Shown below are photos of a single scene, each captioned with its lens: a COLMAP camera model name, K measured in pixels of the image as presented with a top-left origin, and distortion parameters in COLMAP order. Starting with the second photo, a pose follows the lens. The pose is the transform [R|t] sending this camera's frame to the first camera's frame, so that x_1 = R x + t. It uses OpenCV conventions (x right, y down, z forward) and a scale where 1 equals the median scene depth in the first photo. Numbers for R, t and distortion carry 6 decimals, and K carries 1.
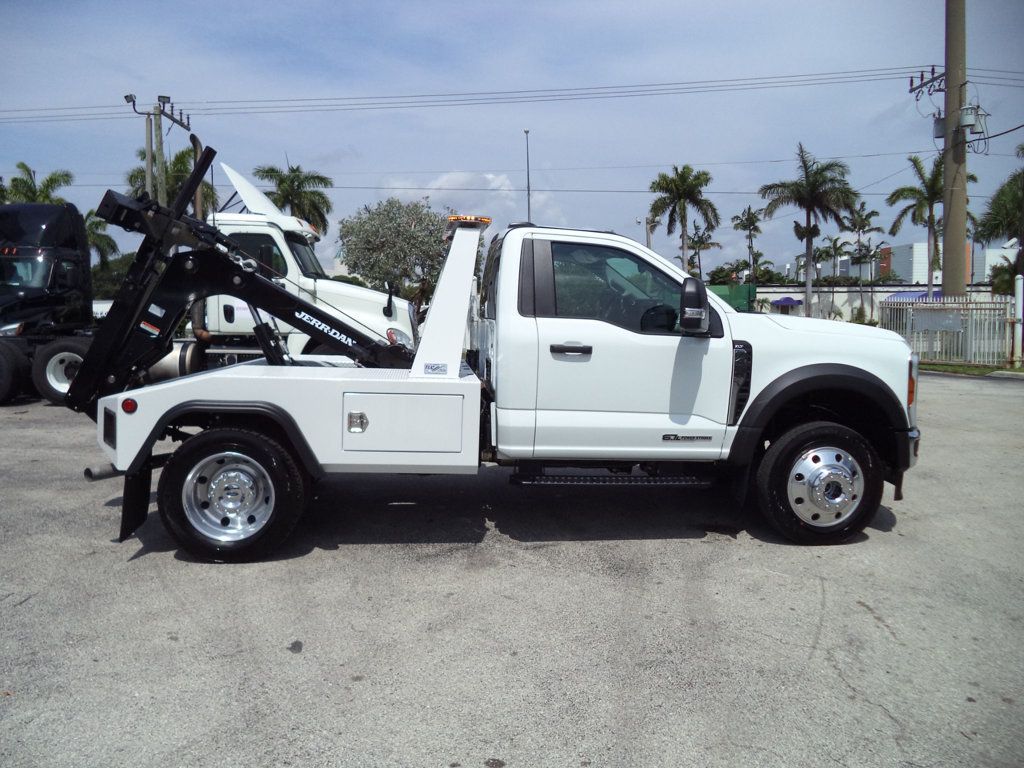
lens RADIAL K [[831.3, 0, 513.9], [0, 831.3, 398.9], [0, 0, 1]] dist [-0.034316, 0.002003]
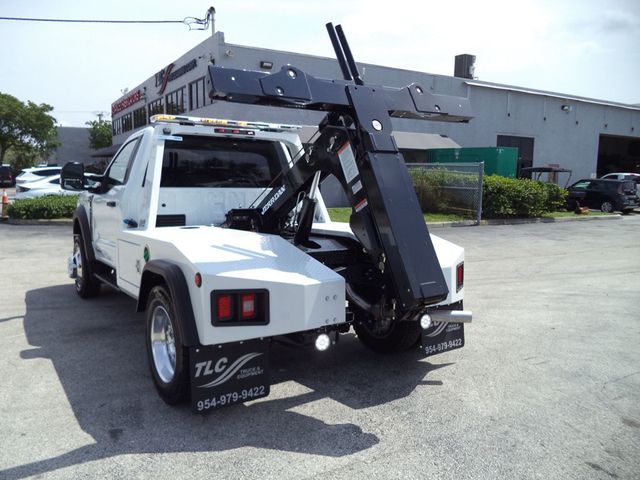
lens RADIAL K [[519.6, 0, 326.1], [0, 519.6, 234.8], [0, 0, 1]] dist [-0.032382, -0.002480]
pose [[-0.478823, -0.106082, 0.871479, -0.921674], [0.078580, 0.983509, 0.162894, -0.154787], [-0.874388, 0.146478, -0.462591, 1.295469]]
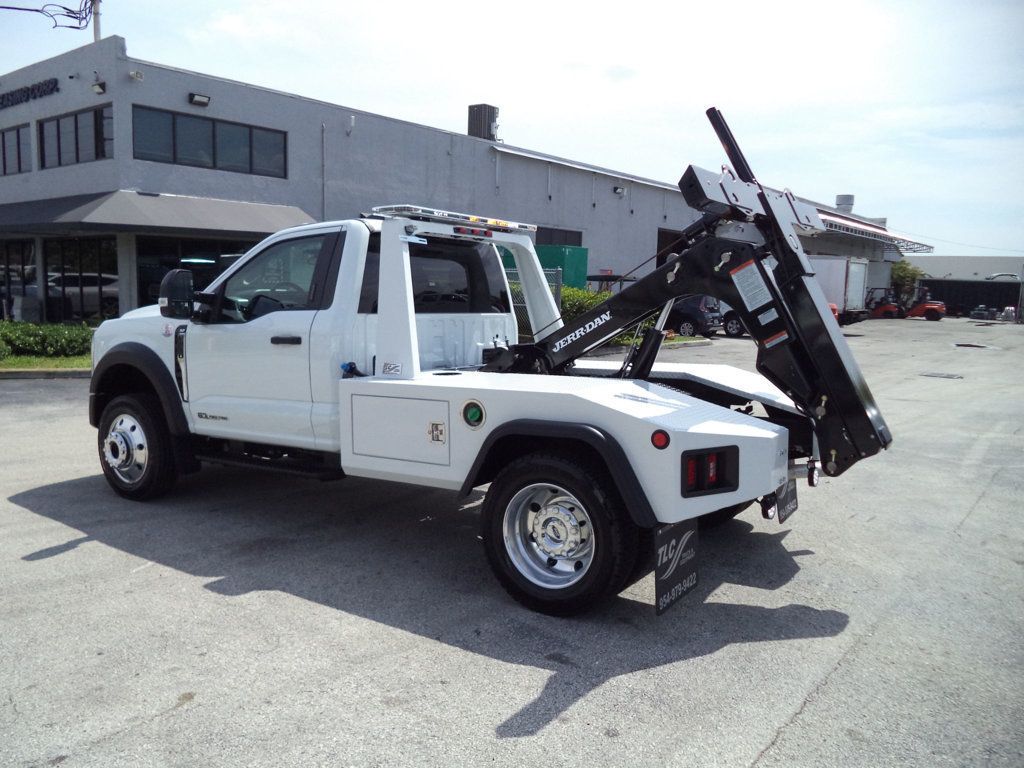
lens RADIAL K [[828.1, 0, 513.1], [0, 828.1, 378.6], [0, 0, 1]] dist [-0.035175, -0.005874]
pose [[-0.767489, -0.085478, 0.635338, -0.728913], [0.047492, 0.980766, 0.189322, -0.207844], [-0.639300, 0.175476, -0.748667, 1.710831]]
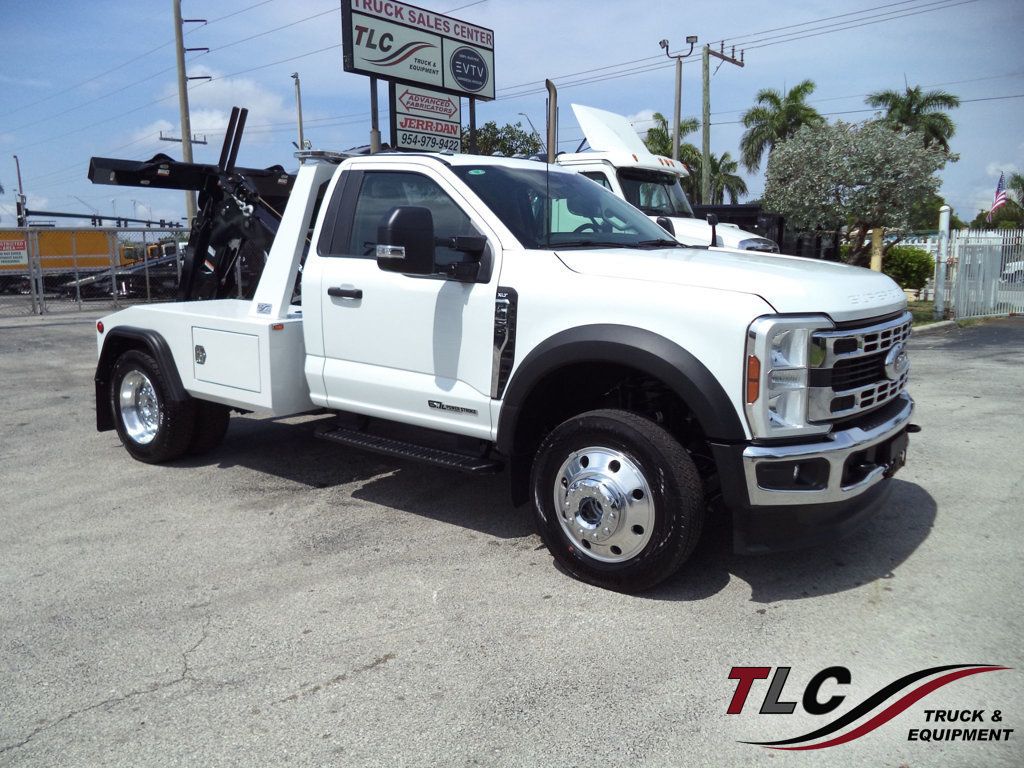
lens RADIAL K [[833.1, 0, 532.5], [0, 833.1, 397.8], [0, 0, 1]] dist [-0.009073, -0.077818]
pose [[0.722875, 0.114408, -0.681441, 0.721619], [-0.064991, 0.993083, 0.097787, -0.041207], [0.687915, -0.026400, 0.725311, 0.418098]]
